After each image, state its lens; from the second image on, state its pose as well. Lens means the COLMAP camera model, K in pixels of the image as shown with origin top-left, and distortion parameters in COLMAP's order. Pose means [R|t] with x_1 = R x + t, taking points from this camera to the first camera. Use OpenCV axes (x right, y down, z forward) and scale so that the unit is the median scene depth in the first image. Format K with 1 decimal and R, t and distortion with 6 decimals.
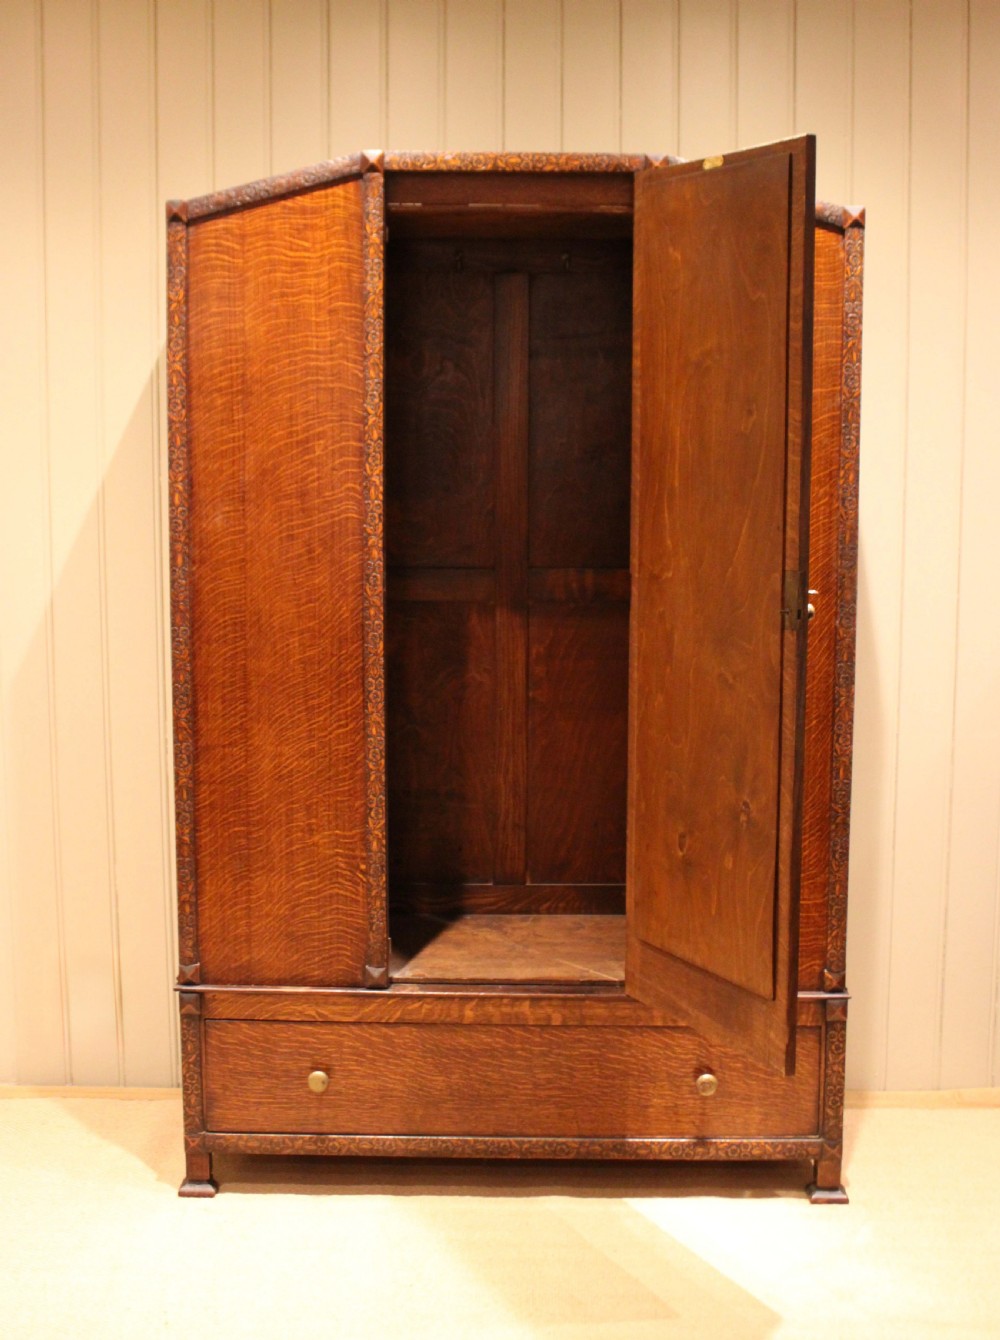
lens RADIAL K [[1509.3, 0, 515.3], [0, 1509.3, 616.6], [0, 0, 1]] dist [-0.074360, 0.024402]
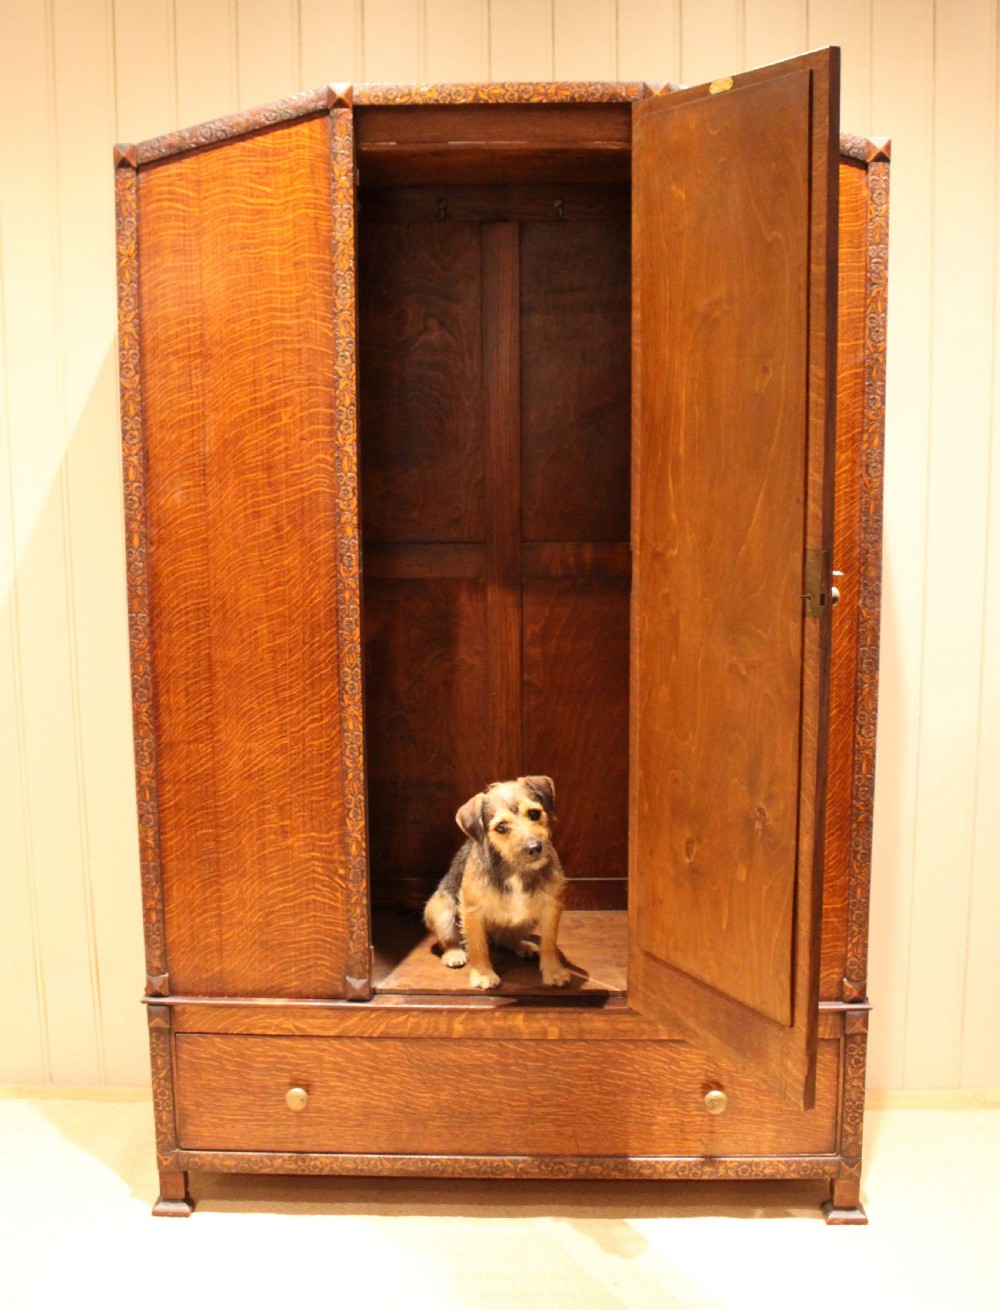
lens RADIAL K [[1411.0, 0, 483.6], [0, 1411.0, 624.1], [0, 0, 1]] dist [-0.101997, 0.030300]
pose [[0.999476, -0.007642, -0.031446, 0.014123], [0.008866, 0.999200, 0.038995, -0.018089], [0.031123, -0.039254, 0.998744, 0.151742]]
